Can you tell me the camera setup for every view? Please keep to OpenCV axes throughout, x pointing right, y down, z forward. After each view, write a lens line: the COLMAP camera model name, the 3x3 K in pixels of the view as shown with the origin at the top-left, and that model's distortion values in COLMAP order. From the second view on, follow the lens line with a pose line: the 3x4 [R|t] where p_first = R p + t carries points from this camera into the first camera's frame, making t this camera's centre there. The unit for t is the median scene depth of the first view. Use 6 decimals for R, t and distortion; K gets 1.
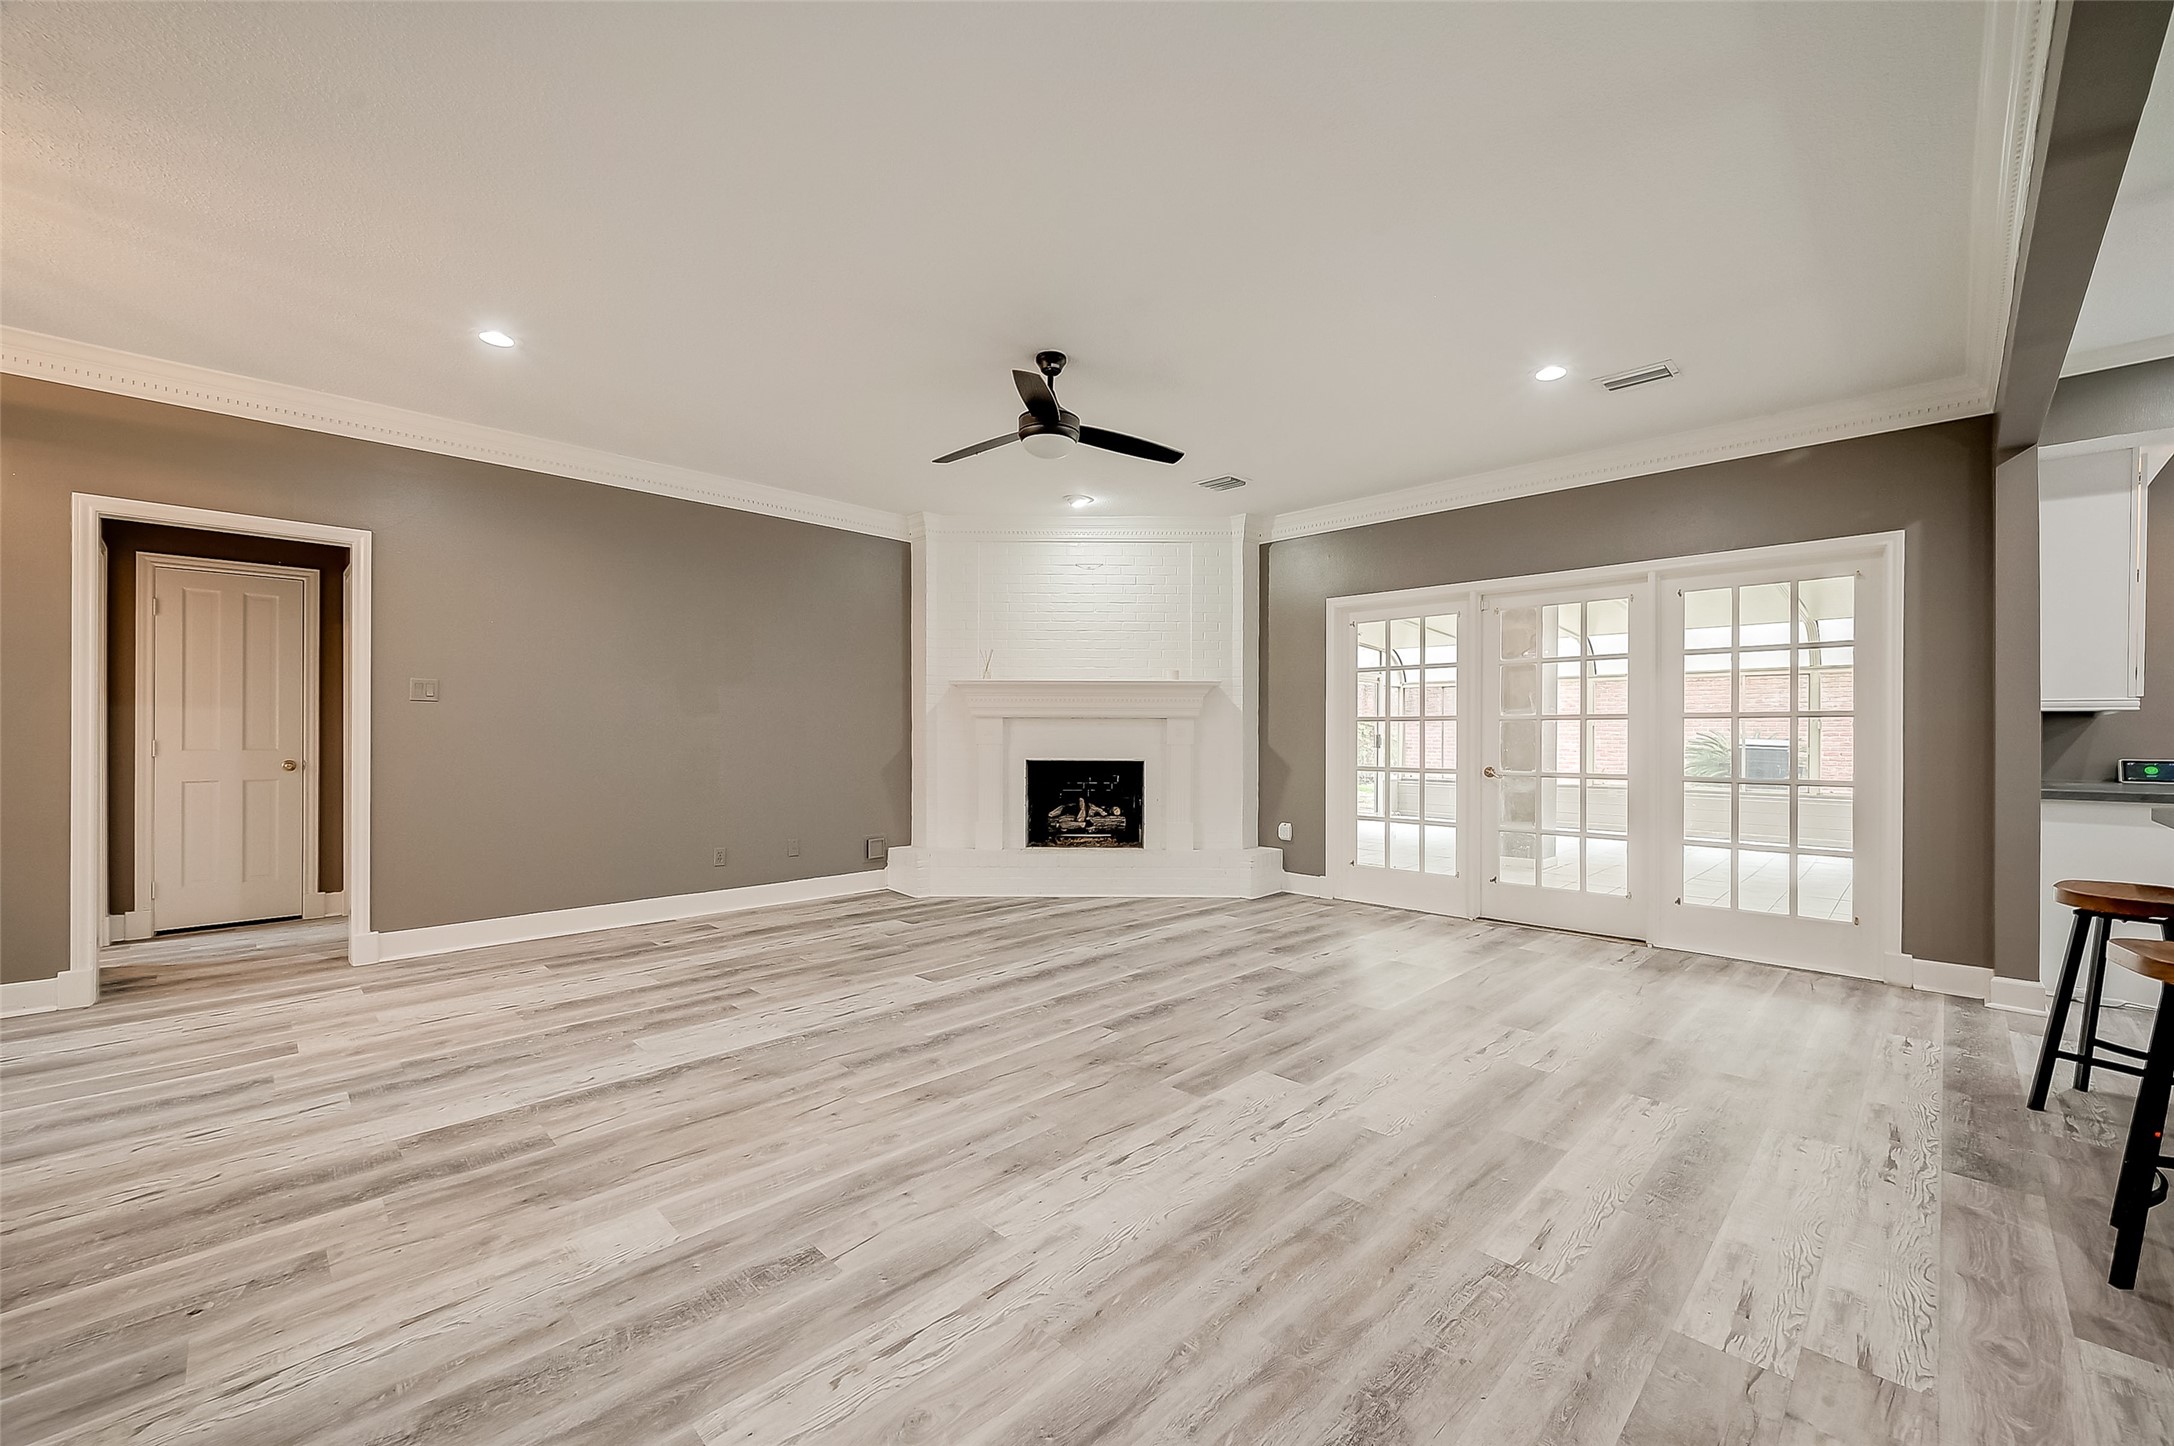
lens RADIAL K [[861.1, 0, 1088.6], [0, 861.1, 729.0], [0, 0, 1]] dist [0.000869, 0.000183]
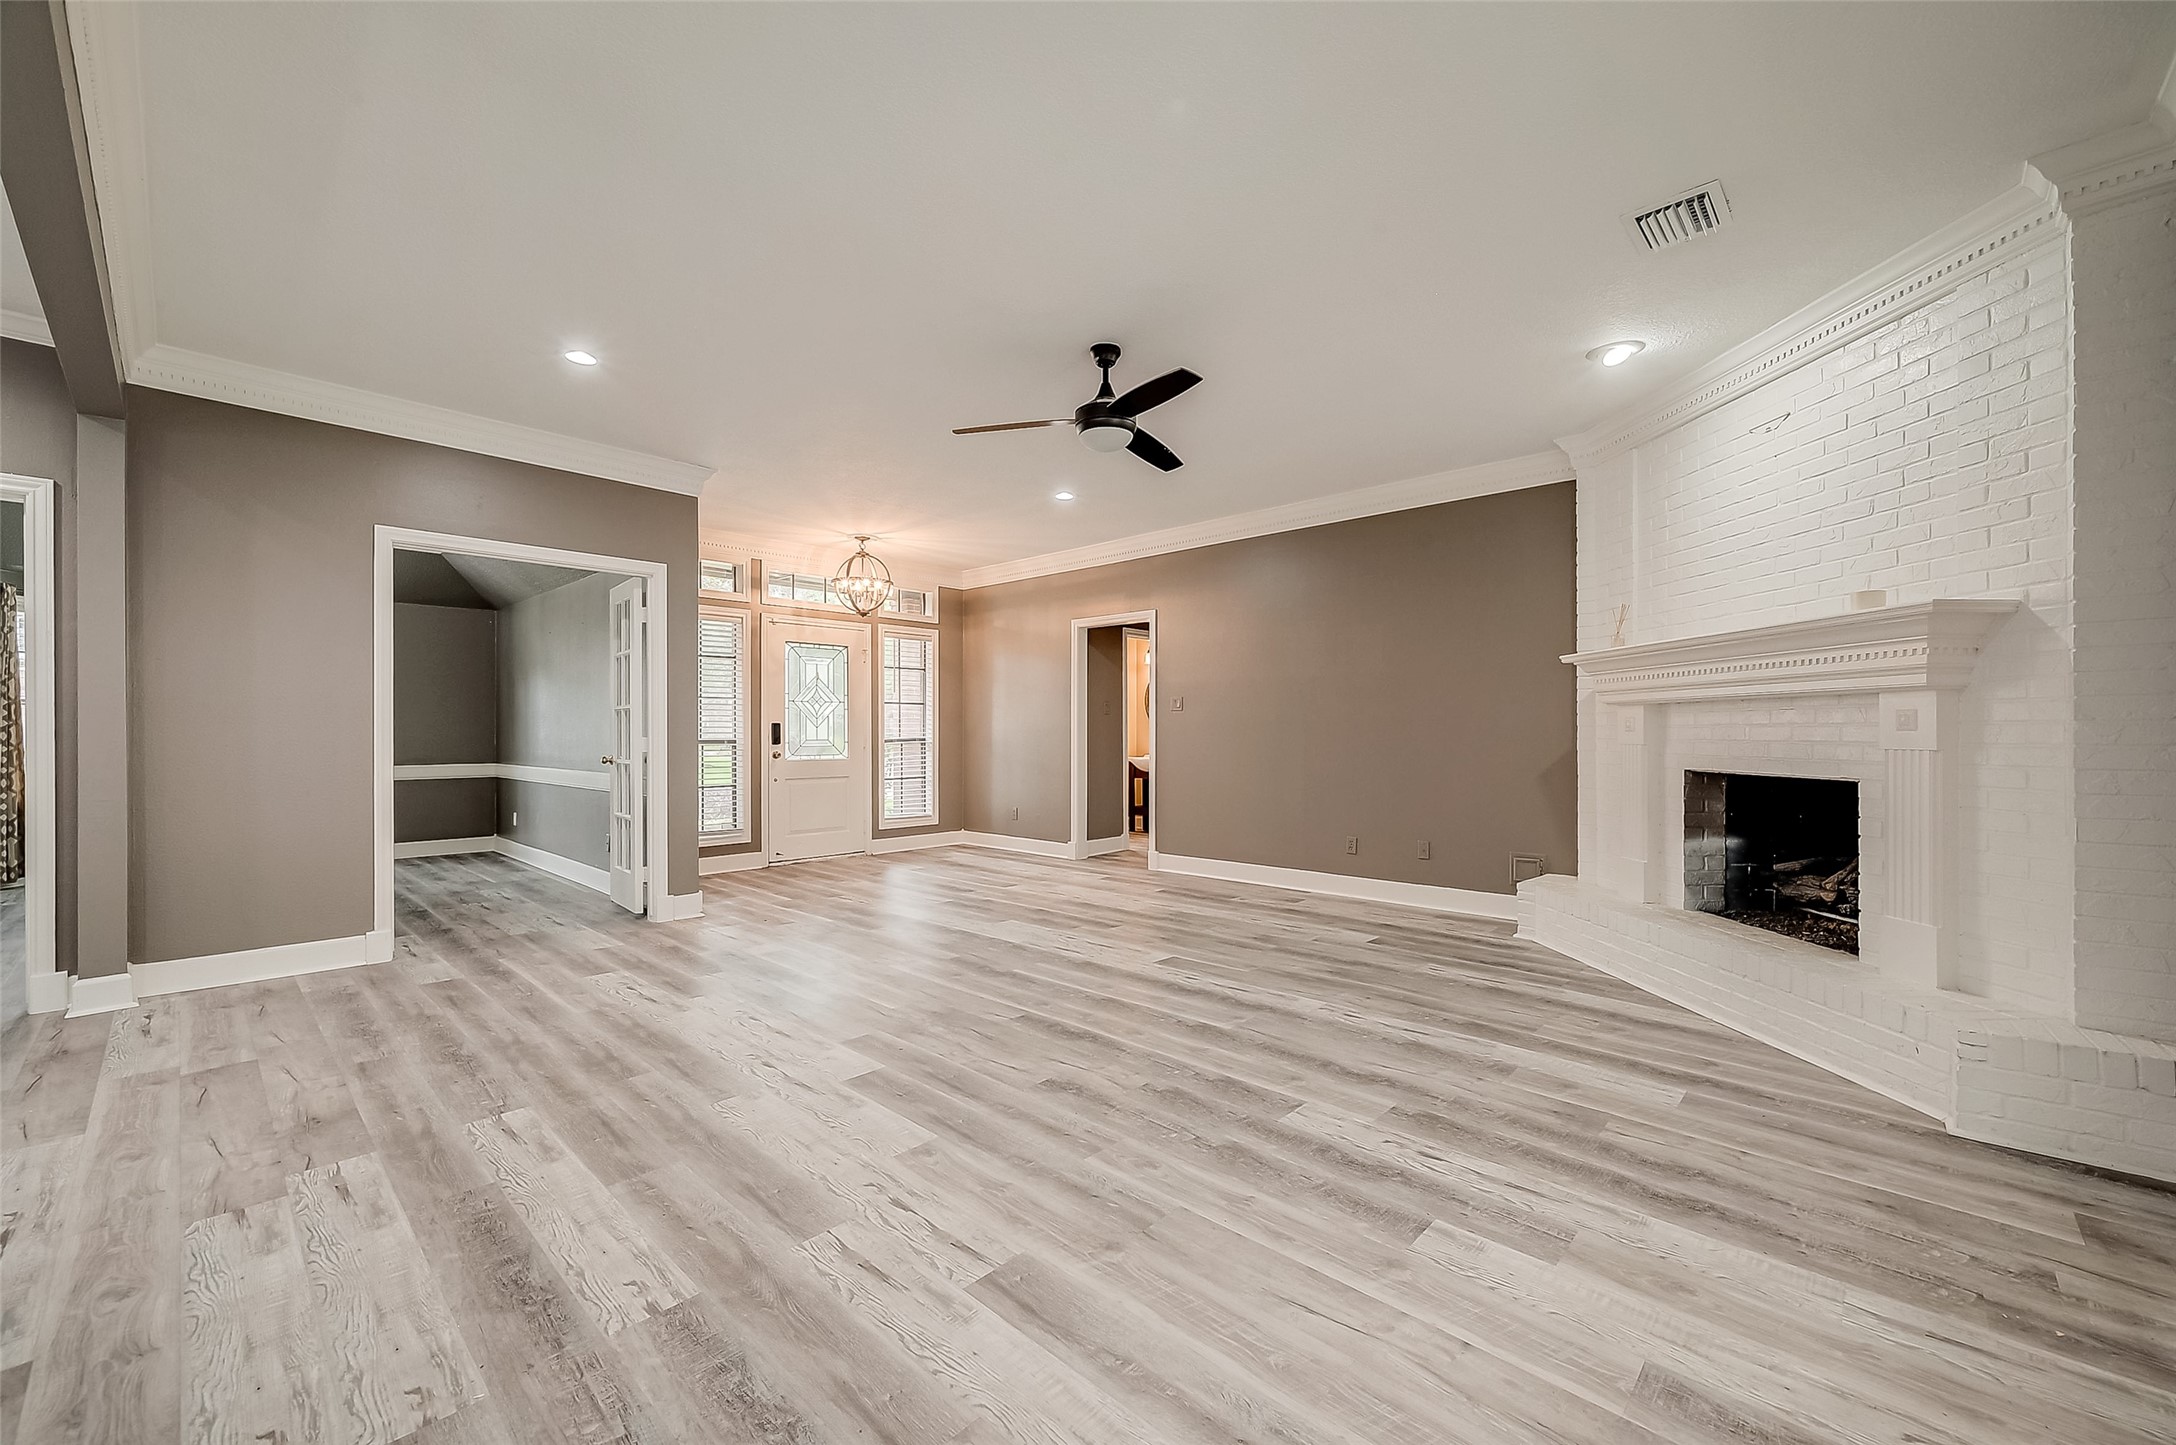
lens RADIAL K [[861.9, 0, 1086.1], [0, 861.9, 734.7], [0, 0, 1]] dist [0.000869, 0.000183]
pose [[0.024107, -0.002530, -0.999706, 1.183336], [0.007999, 0.999965, -0.002337, 0.018344], [0.999677, -0.007941, 0.024127, 1.192904]]
